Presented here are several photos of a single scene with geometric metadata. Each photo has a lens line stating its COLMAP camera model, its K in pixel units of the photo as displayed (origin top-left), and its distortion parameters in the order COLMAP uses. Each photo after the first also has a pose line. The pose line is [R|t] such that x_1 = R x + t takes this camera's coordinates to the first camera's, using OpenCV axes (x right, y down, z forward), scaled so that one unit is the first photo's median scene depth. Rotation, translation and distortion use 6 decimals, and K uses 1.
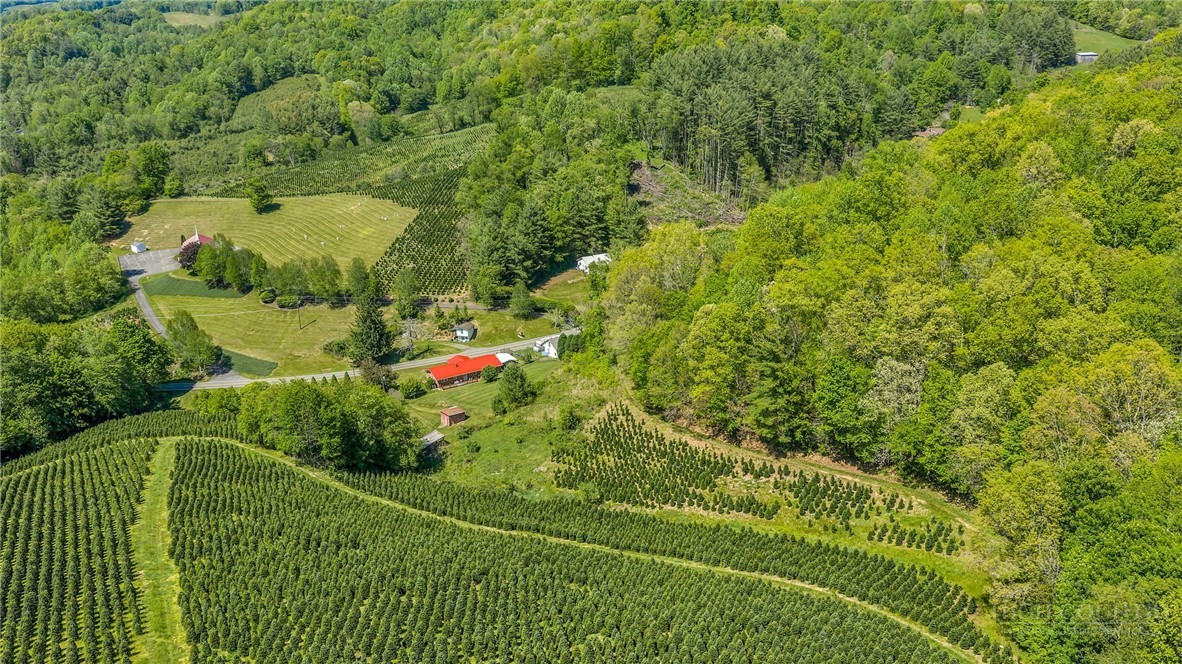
lens RADIAL K [[970.8, 0, 592.1], [0, 970.8, 332.0], [0, 0, 1]] dist [0.002217, 0.001447]
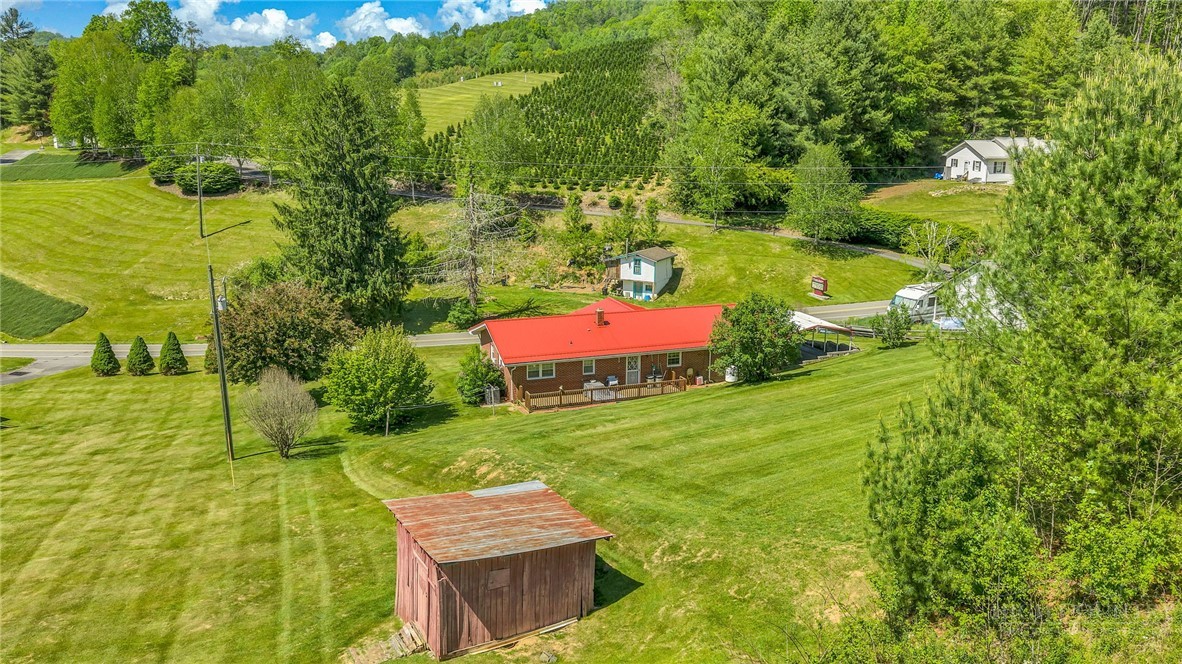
lens RADIAL K [[970.8, 0, 590.1], [0, 970.8, 330.9], [0, 0, 1]] dist [0.002217, 0.001447]
pose [[0.978891, 0.076297, -0.189609, -0.082501], [-0.095305, 0.991073, -0.093230, 0.050530], [0.180803, 0.109332, 0.977424, 0.652593]]
